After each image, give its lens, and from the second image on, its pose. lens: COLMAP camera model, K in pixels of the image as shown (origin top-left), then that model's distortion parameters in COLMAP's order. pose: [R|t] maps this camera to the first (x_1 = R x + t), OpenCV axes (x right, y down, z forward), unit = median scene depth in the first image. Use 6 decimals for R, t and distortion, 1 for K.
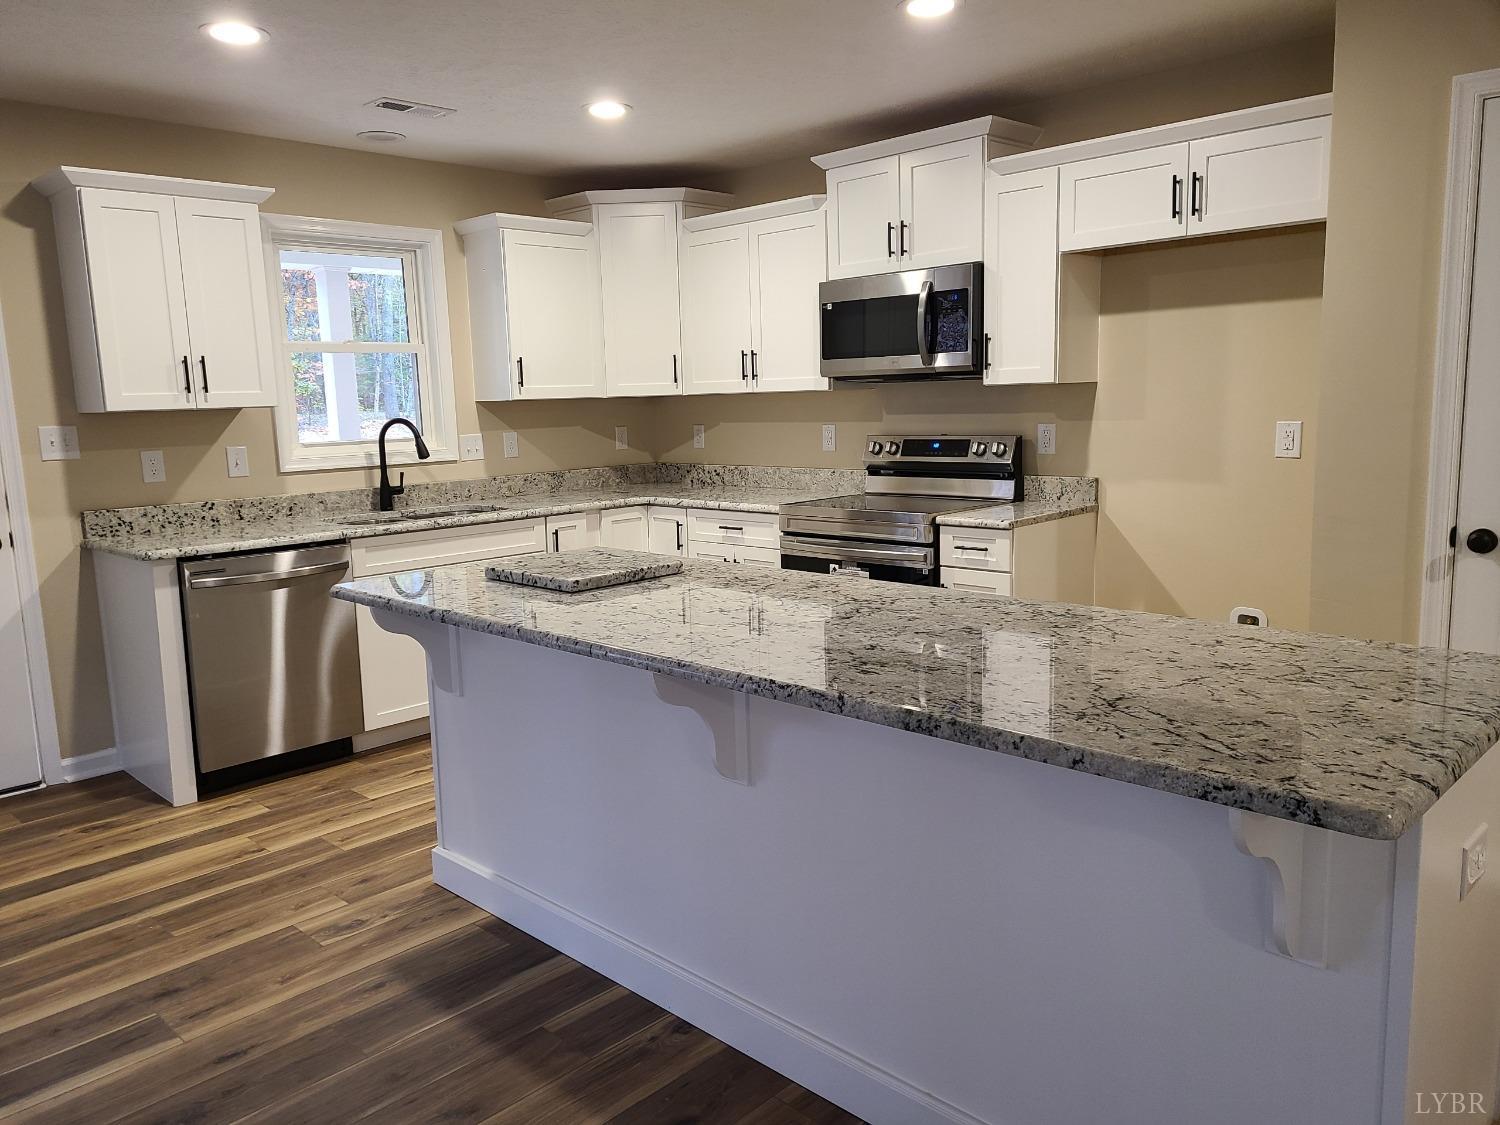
lens RADIAL K [[1145.1, 0, 717.3], [0, 1145.1, 560.8], [0, 0, 1]] dist [0.071176, -0.067519]
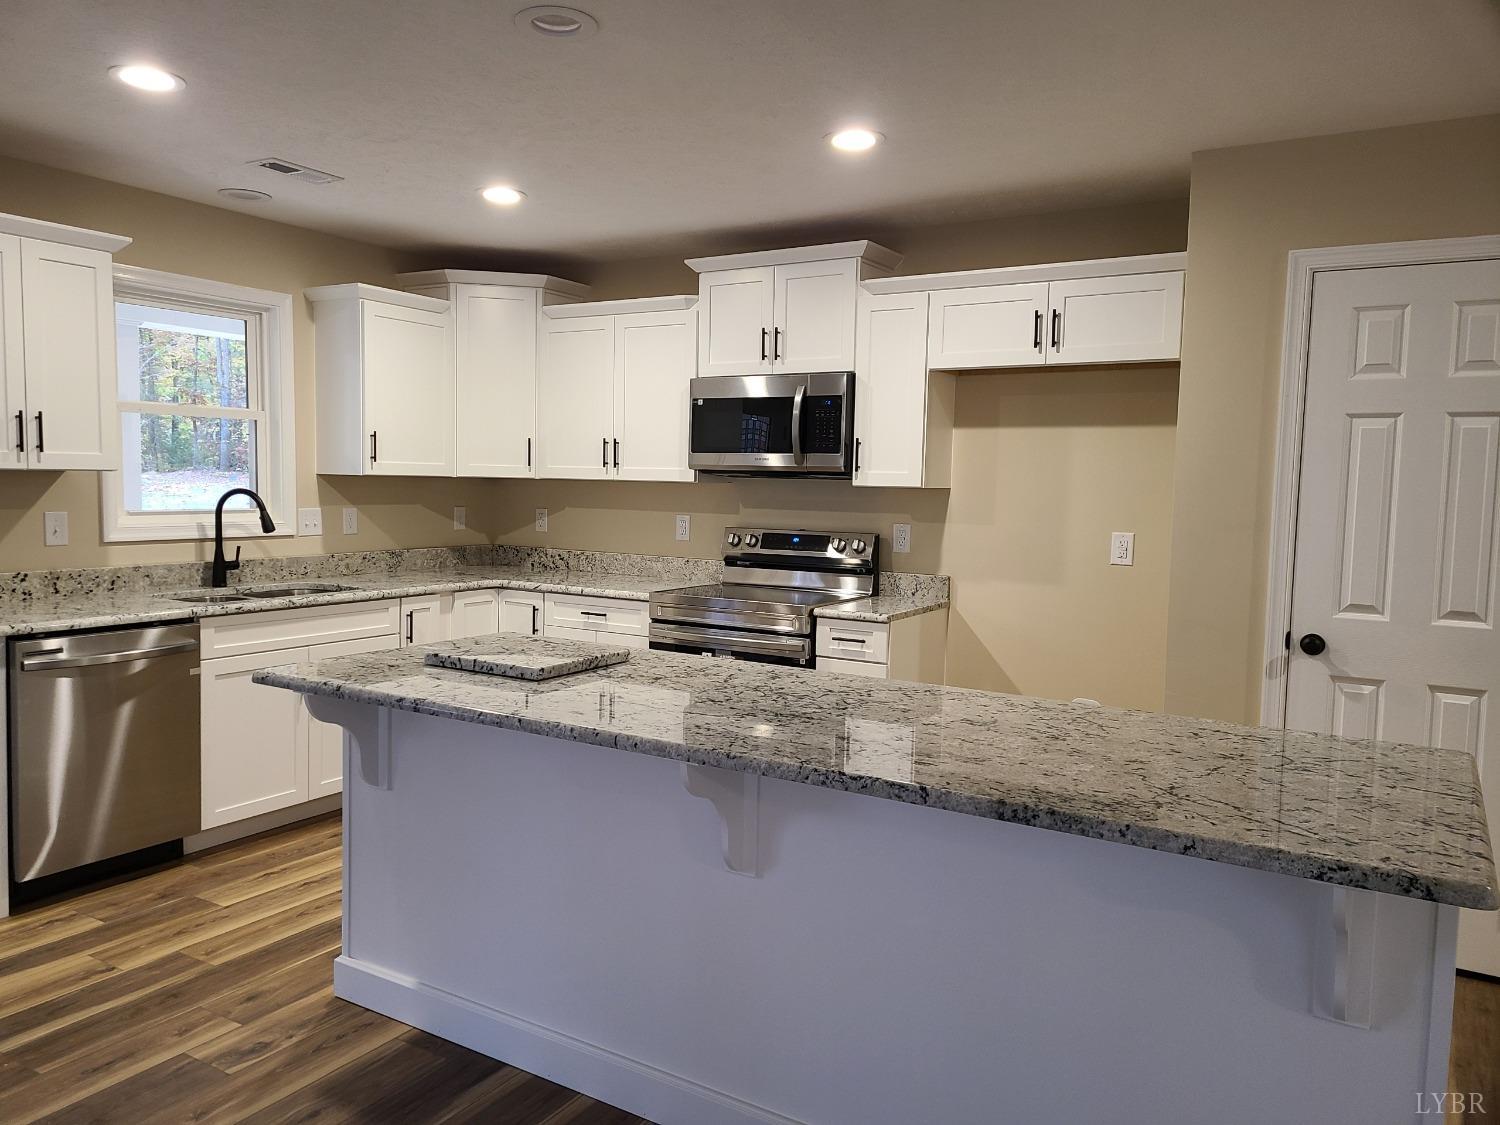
lens RADIAL K [[1145.1, 0, 717.3], [0, 1145.1, 560.8], [0, 0, 1]] dist [0.071176, -0.067519]
pose [[0.972673, 0.034306, 0.229632, -0.131488], [-0.017462, 0.997032, -0.074988, -0.002187], [-0.231523, 0.068929, 0.970384, 0.007055]]
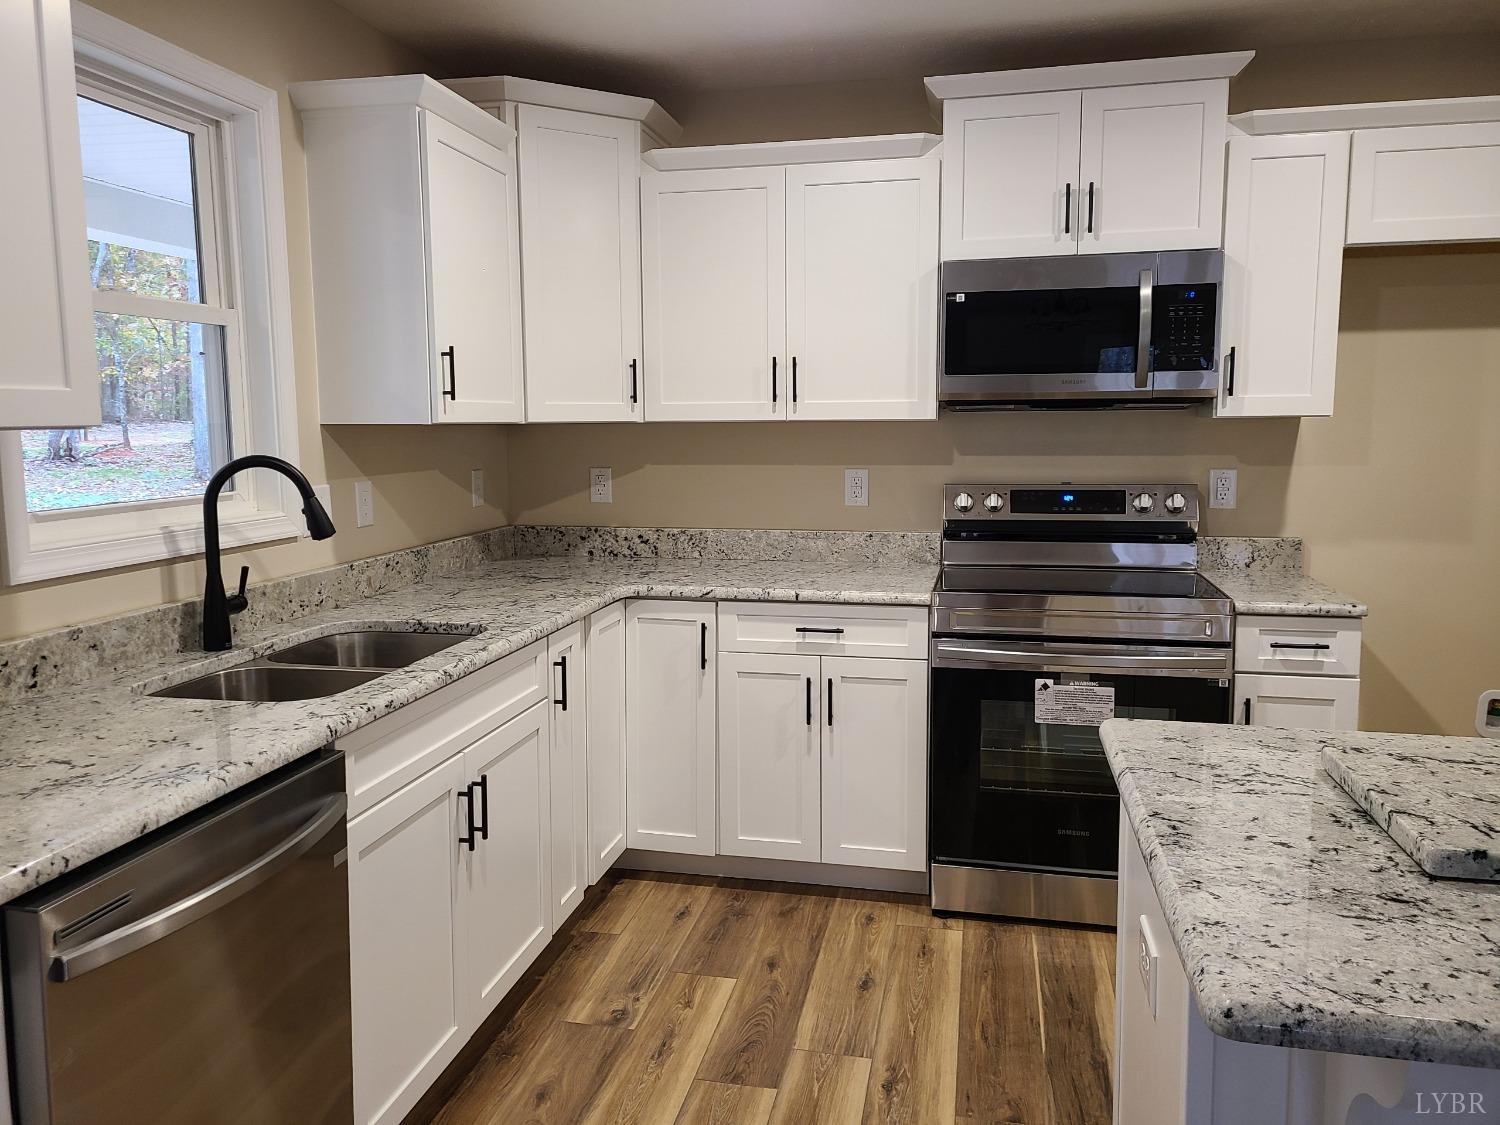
lens RADIAL K [[1132.3, 0, 749.0], [0, 1132.3, 542.4], [0, 0, 1]] dist [0.034472, 0.000409]
pose [[0.834444, -0.034484, 0.550013, -0.422264], [0.060968, 0.997690, -0.029944, -0.070122], [-0.547710, 0.058520, 0.834619, 0.567182]]
